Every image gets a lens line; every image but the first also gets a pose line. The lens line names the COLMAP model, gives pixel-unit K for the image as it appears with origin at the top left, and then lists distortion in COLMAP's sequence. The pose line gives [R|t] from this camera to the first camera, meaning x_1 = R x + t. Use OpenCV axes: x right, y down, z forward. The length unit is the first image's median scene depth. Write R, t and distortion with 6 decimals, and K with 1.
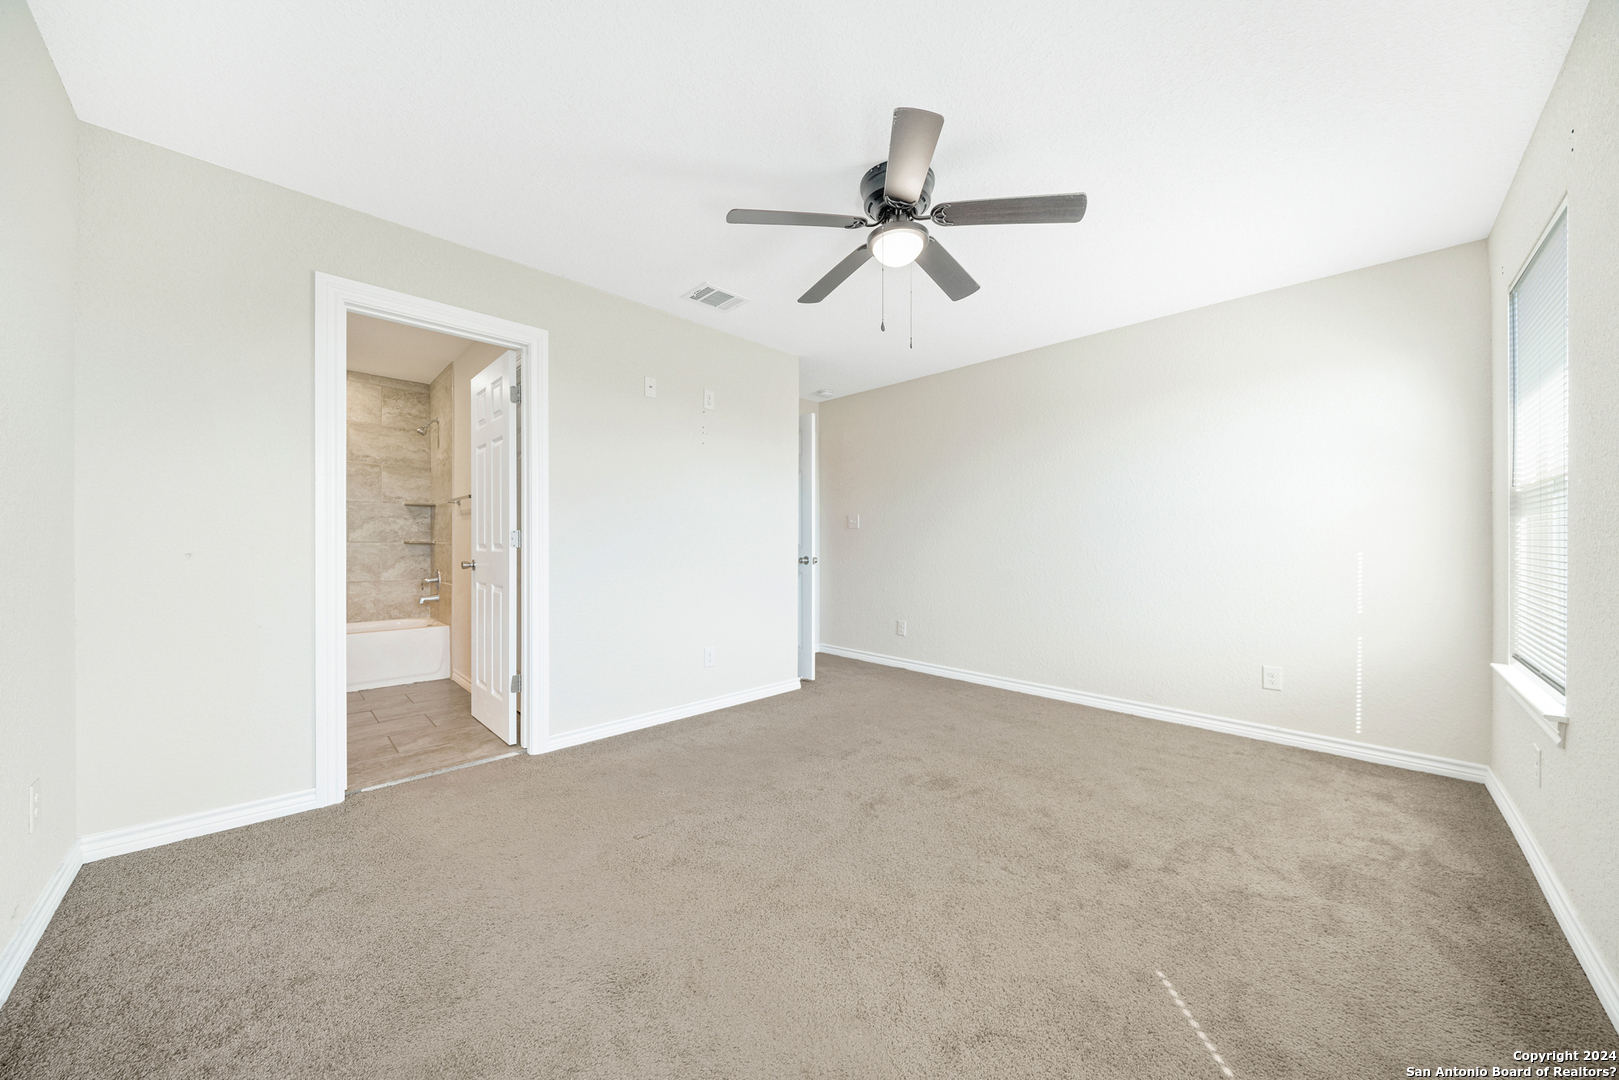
lens RADIAL K [[555.6, 0, 814.6], [0, 555.6, 547.4], [0, 0, 1]] dist [-0.005789, 0.000222]
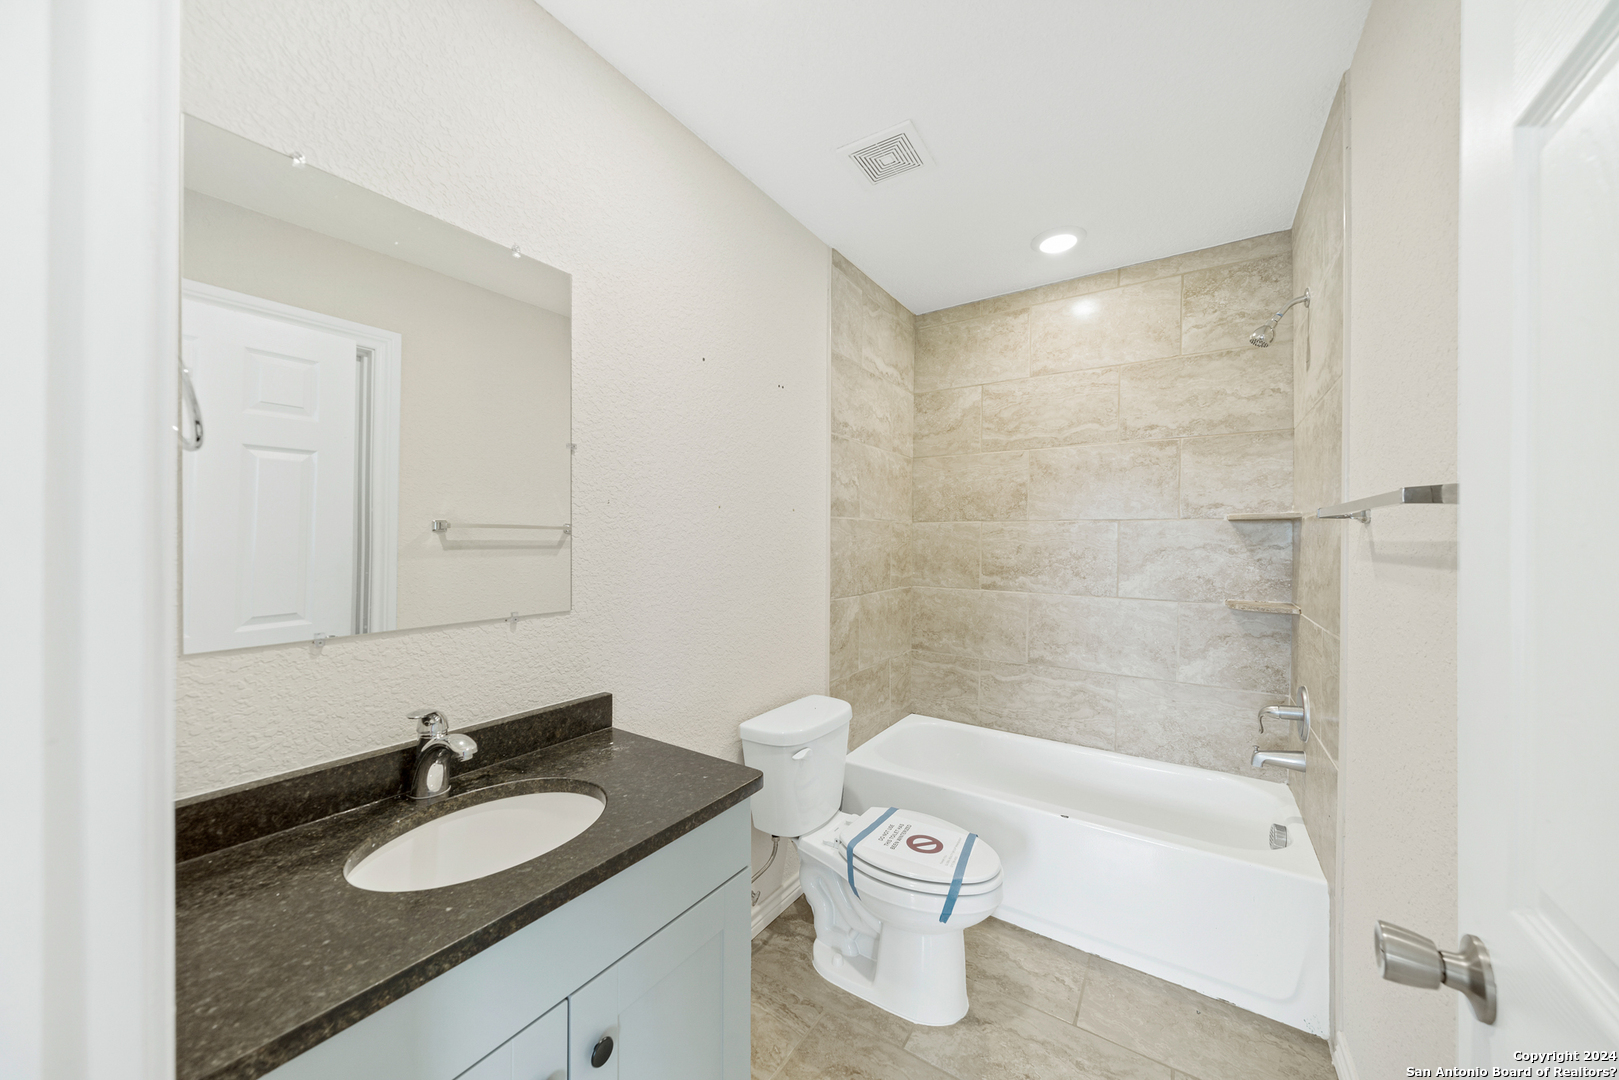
lens RADIAL K [[555.6, 0, 815.0], [0, 555.6, 544.7], [0, 0, 1]] dist [-0.005789, 0.000222]
pose [[0.194714, 0.006794, -0.980837, -0.366776], [-0.004614, 0.999971, 0.006011, -0.058641], [0.980849, 0.003356, 0.194740, 0.586176]]
